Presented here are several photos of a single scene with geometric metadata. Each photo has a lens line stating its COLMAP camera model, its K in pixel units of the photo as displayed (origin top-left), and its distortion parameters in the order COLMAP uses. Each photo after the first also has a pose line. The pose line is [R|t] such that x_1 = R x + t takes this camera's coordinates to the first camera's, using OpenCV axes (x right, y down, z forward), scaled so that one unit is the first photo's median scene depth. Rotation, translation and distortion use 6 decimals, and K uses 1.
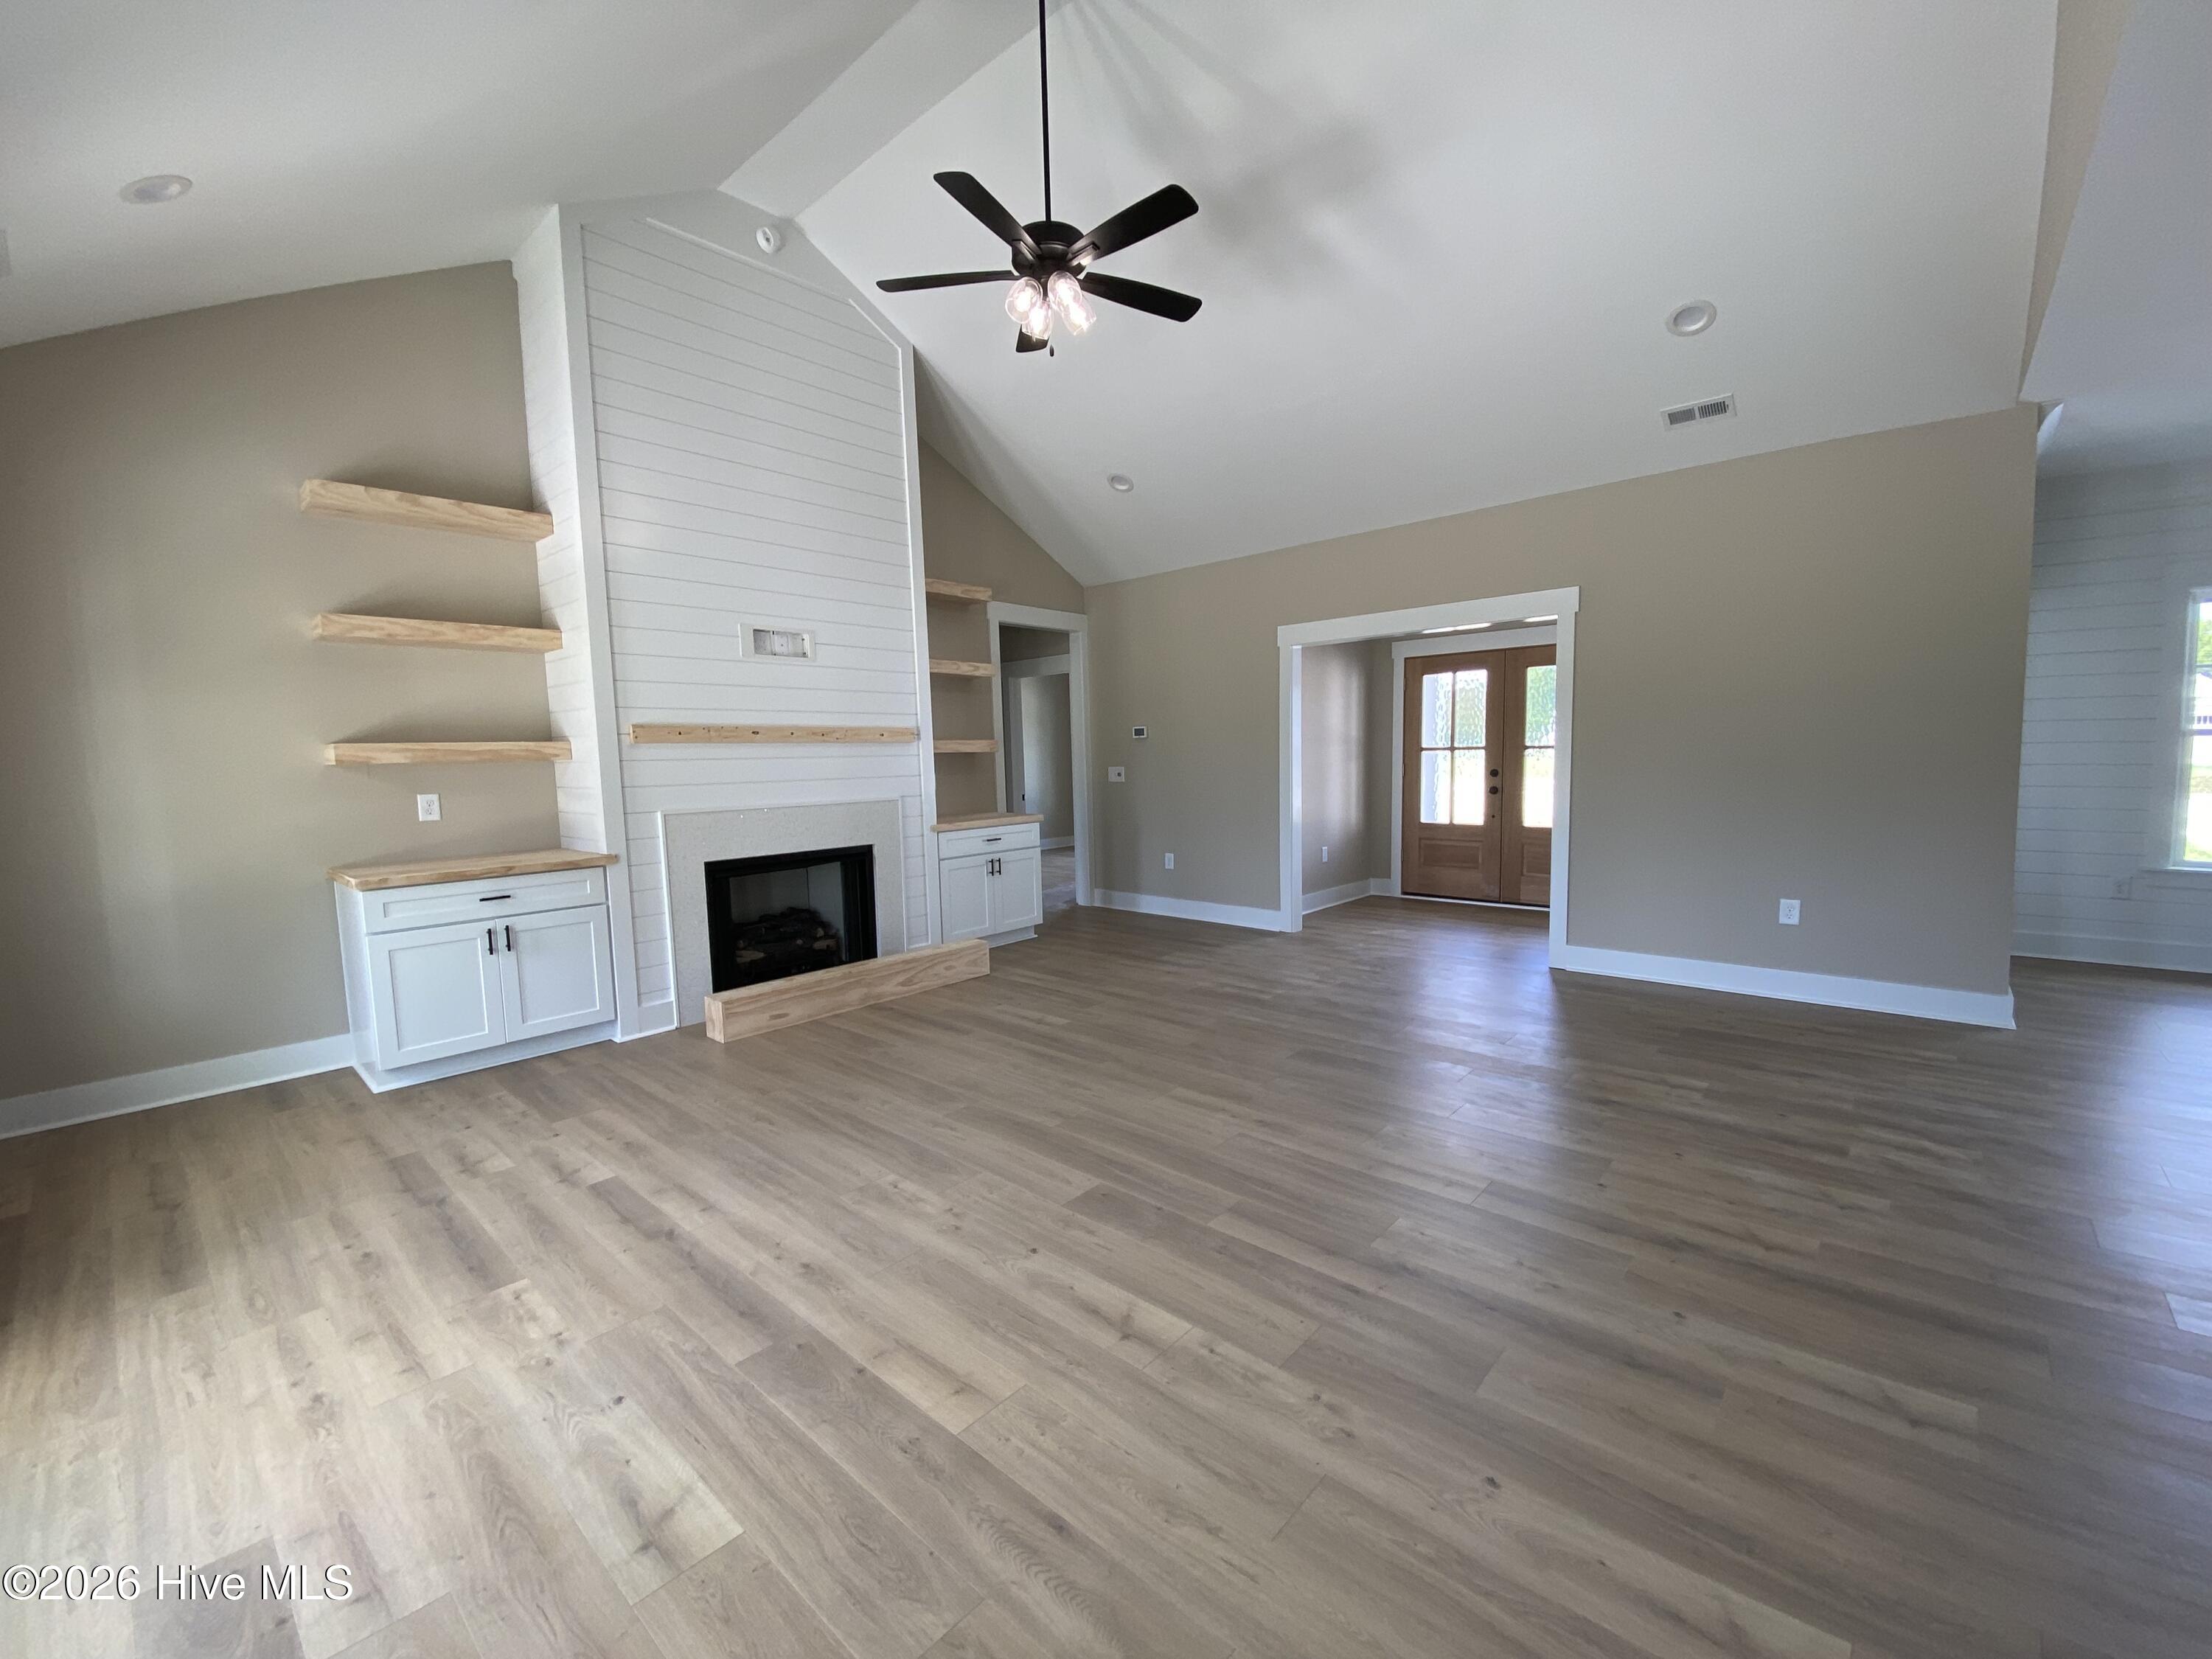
lens RADIAL K [[890.3, 0, 1109.3], [0, 890.3, 833.7], [0, 0, 1]] dist [0.043494, -0.034436]
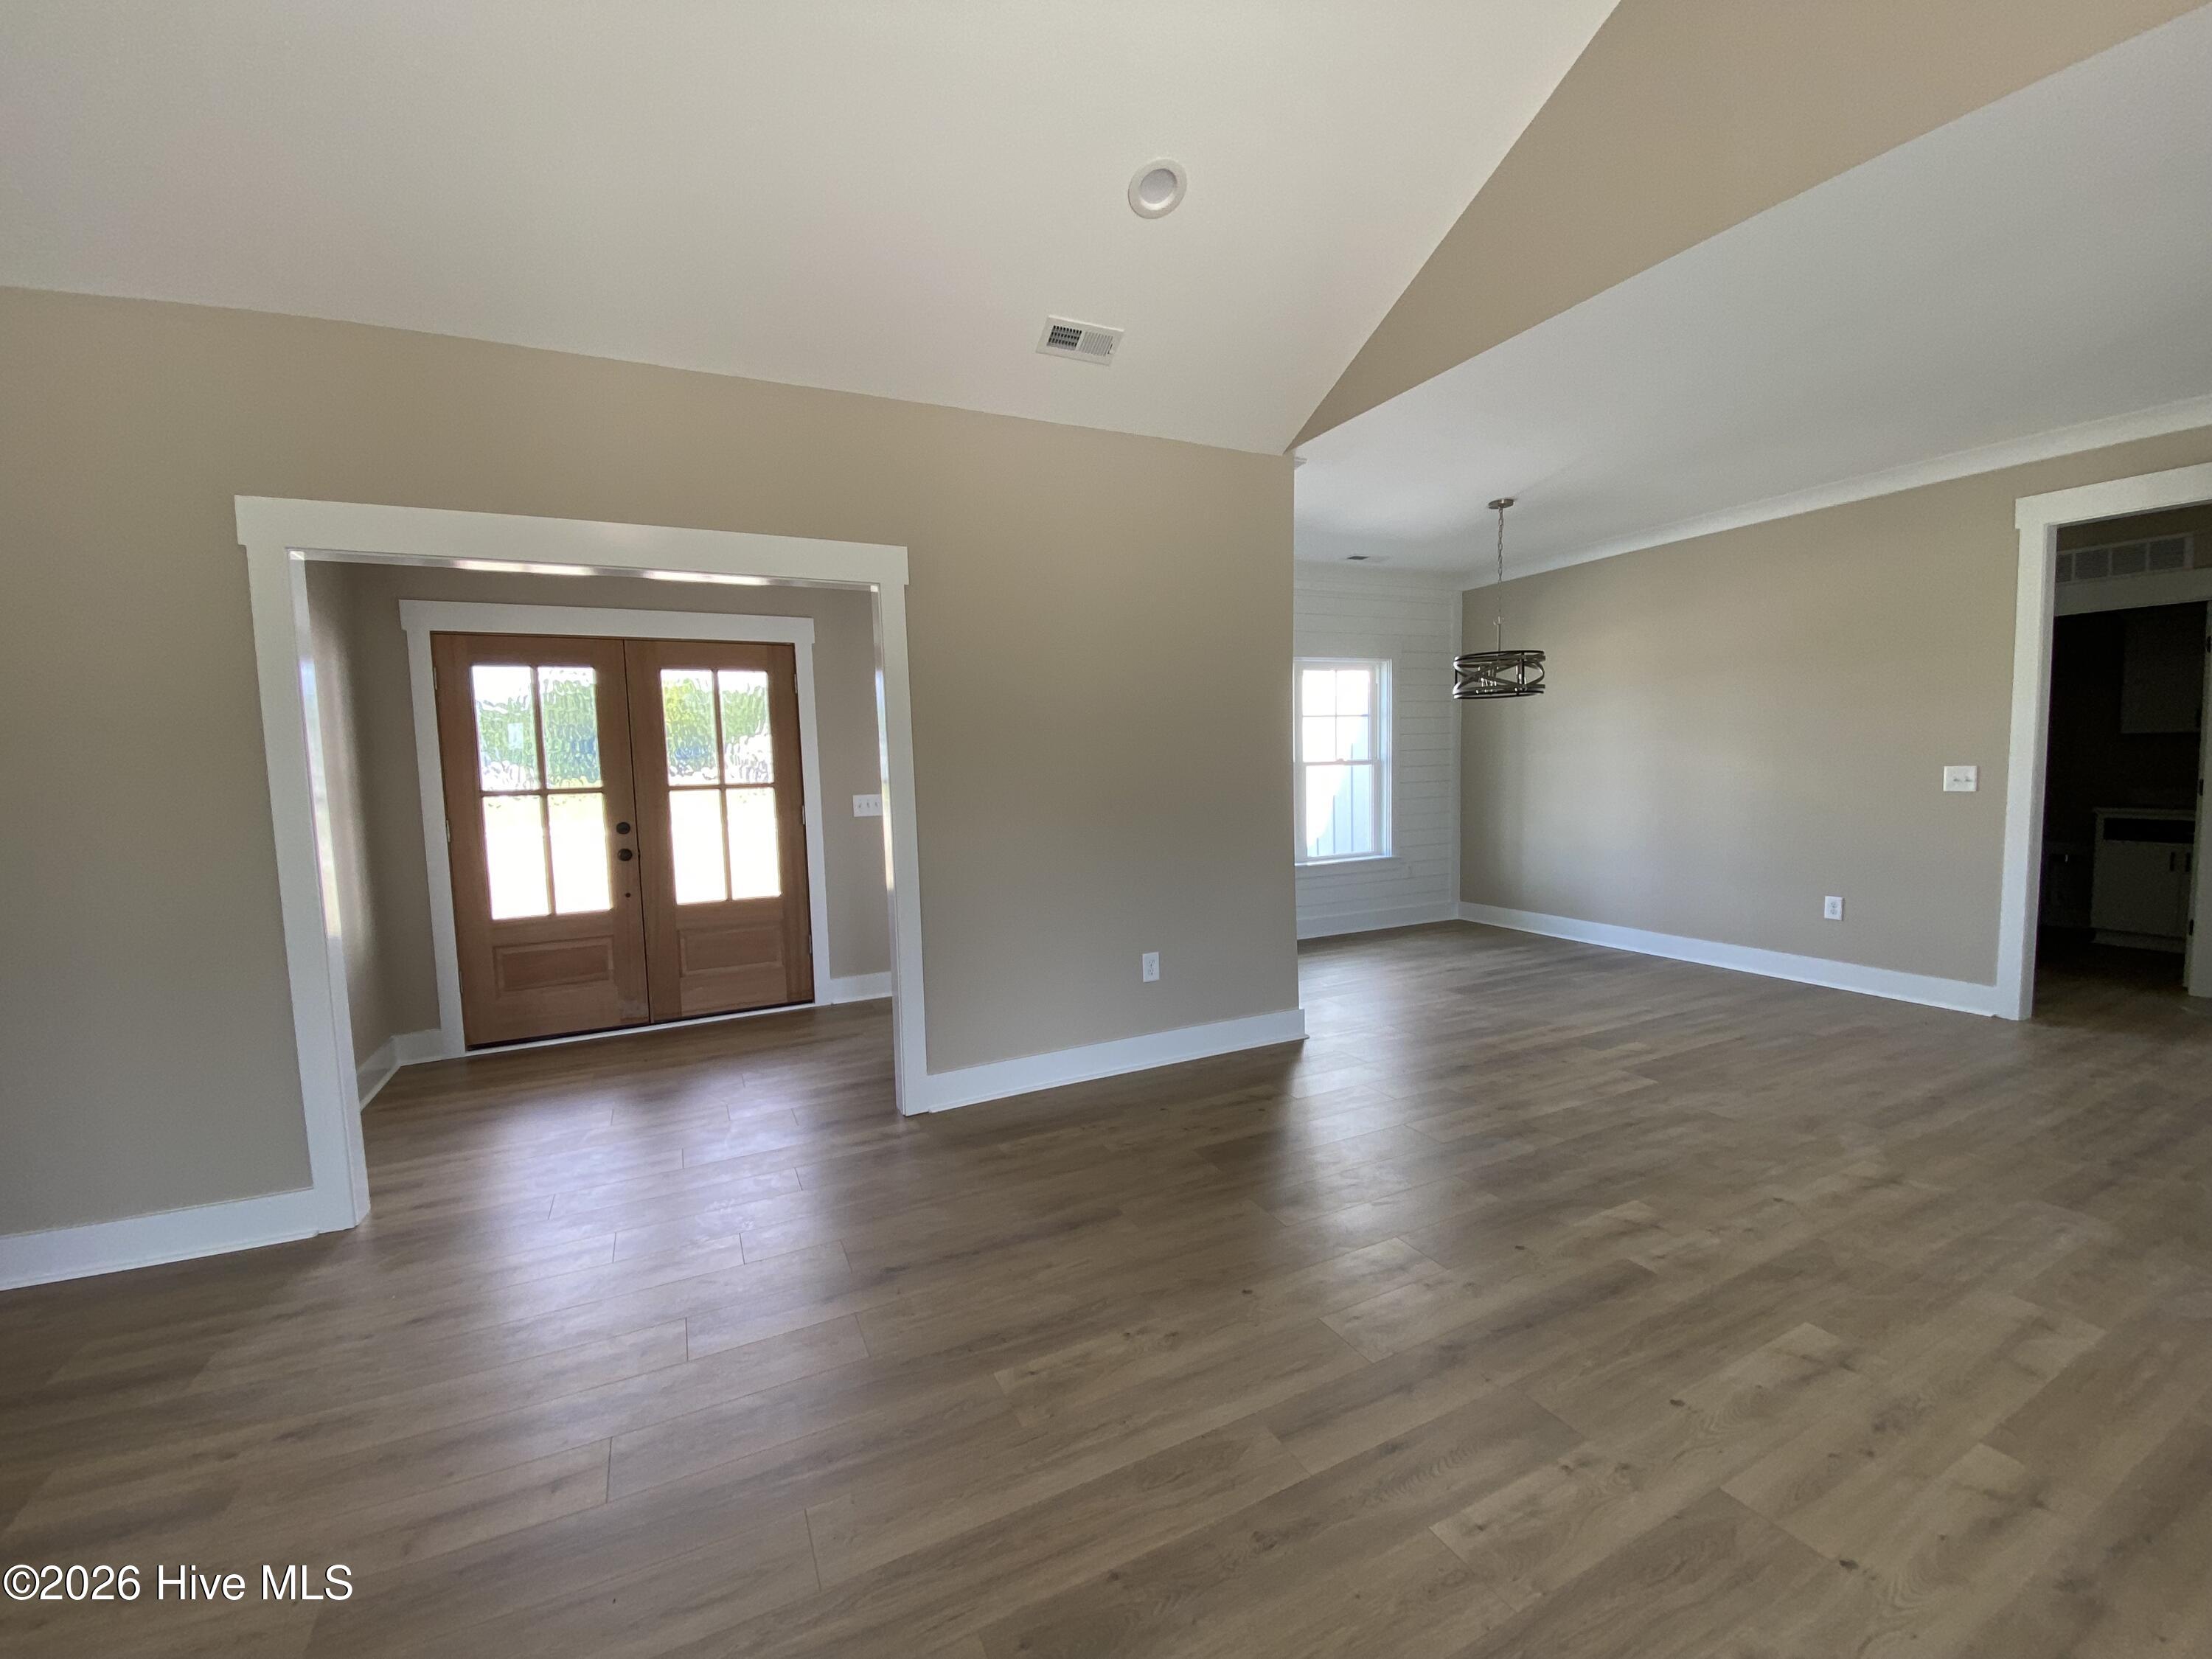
lens RADIAL K [[897.2, 0, 1114.5], [0, 897.2, 836.6], [0, 0, 1]] dist [0.022857, -0.021386]
pose [[0.382804, -0.063255, 0.921661, -0.035386], [0.103742, 0.994286, 0.025151, -0.040629], [-0.917986, 0.085987, 0.387179, 0.416173]]
